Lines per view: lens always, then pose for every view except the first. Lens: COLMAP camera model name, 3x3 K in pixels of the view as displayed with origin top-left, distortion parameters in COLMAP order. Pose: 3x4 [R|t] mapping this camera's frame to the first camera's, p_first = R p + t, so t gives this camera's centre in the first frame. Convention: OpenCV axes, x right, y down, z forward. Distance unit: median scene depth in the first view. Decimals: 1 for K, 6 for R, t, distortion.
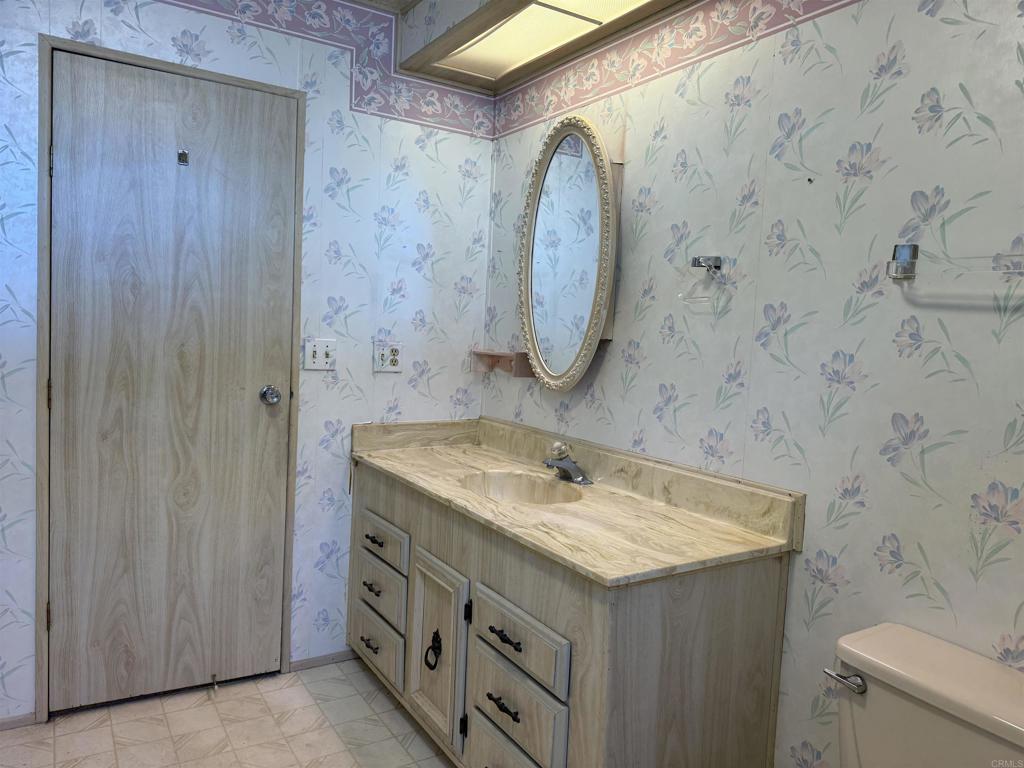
lens RADIAL K [[728.1, 0, 512.0], [0, 728.1, 384.0], [0, 0, 1]] dist [0.000807, -0.000821]
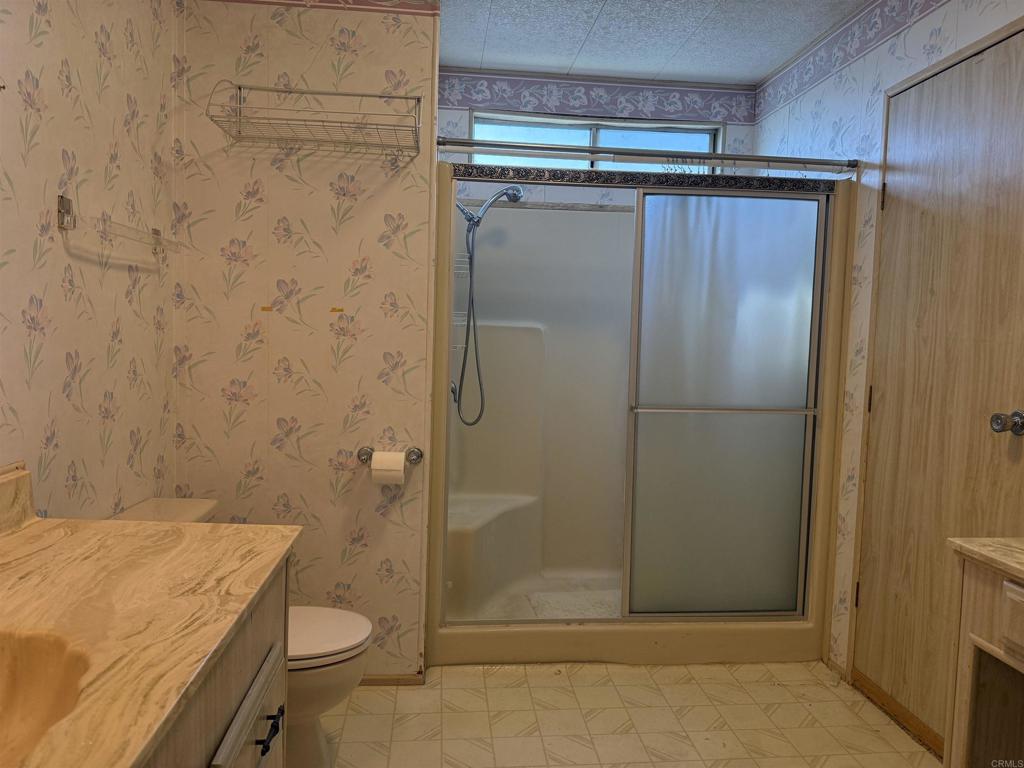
lens RADIAL K [[728.1, 0, 512.0], [0, 728.1, 384.0], [0, 0, 1]] dist [0.000807, -0.000821]
pose [[-0.897822, -0.121178, 0.423357, -0.491391], [-0.059280, 0.985901, 0.156480, -0.112324], [-0.436350, 0.115395, -0.892347, 1.512974]]
